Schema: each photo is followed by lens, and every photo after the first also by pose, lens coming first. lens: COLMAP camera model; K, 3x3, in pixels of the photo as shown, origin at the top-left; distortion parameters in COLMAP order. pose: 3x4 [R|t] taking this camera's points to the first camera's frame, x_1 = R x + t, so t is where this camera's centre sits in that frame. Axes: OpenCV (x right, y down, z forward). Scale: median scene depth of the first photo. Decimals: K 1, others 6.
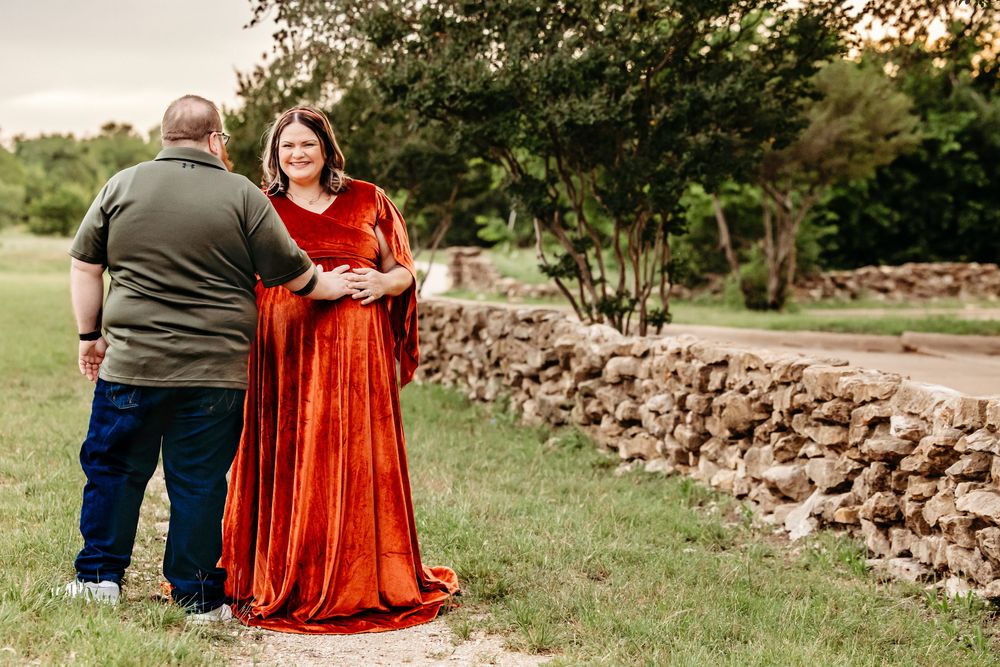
lens RADIAL K [[4944.1, 0, 500.0], [0, 4944.1, 333.5], [0, 0, 1]] dist [0.134578, 11.044598]
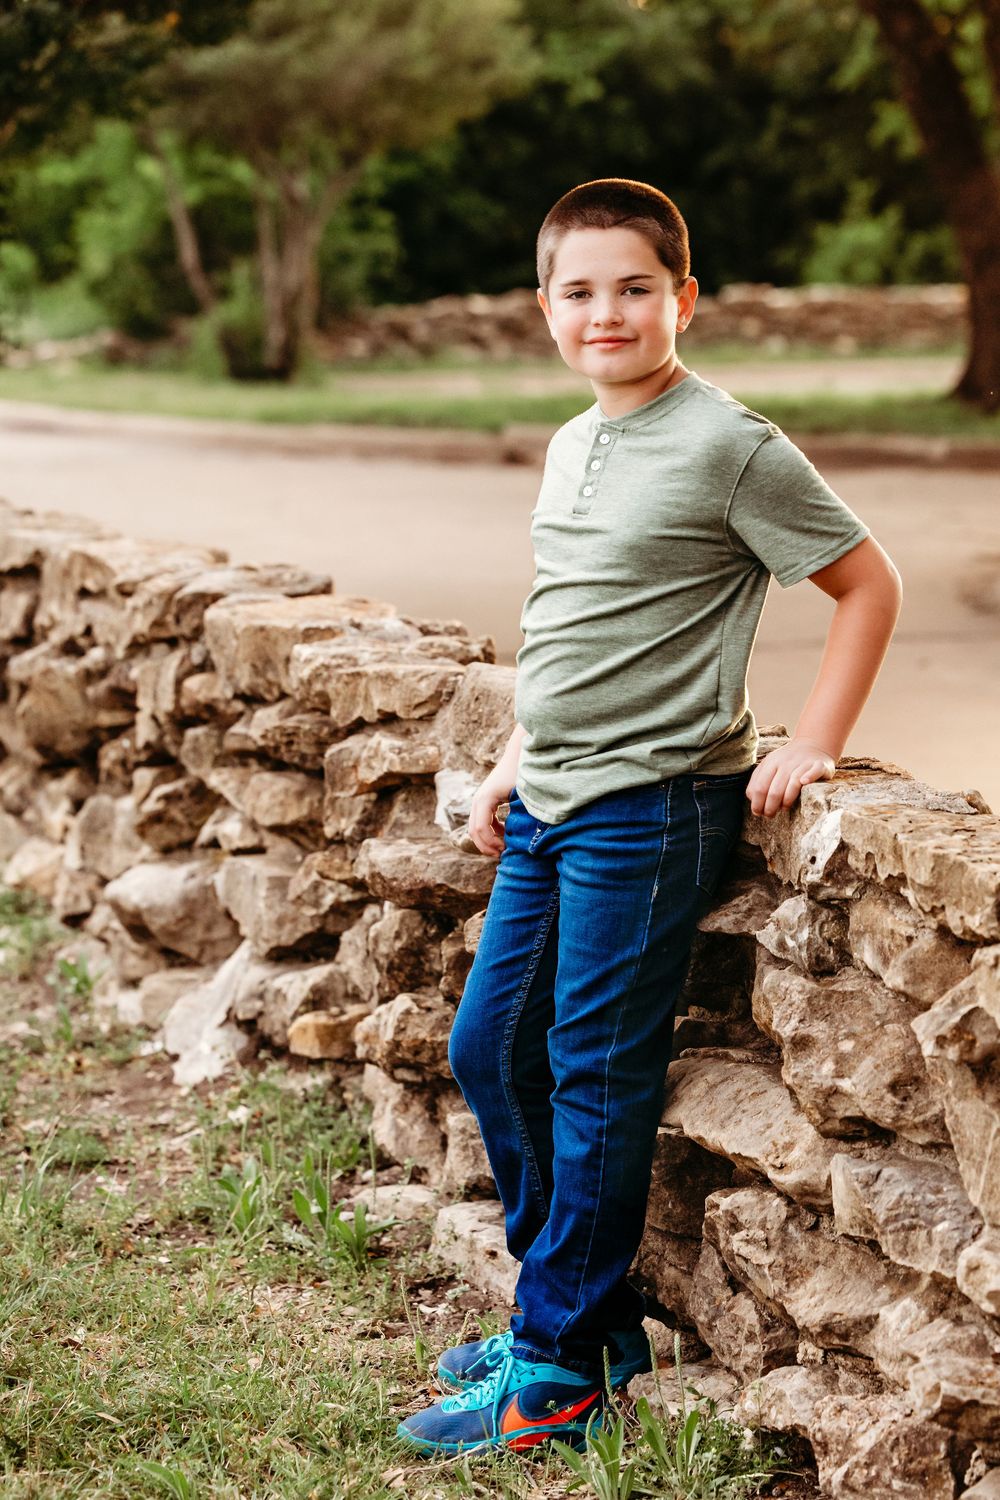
lens RADIAL K [[6557.9, 0, 500.0], [0, 6557.9, 750.0], [0, 0, 1]] dist [0.329542, 0.143592]
pose [[0.996815, -0.023760, 0.076122, 0.045079], [0.019489, 0.998220, 0.056368, -0.008993], [-0.077325, -0.054705, 0.995504, 0.507691]]
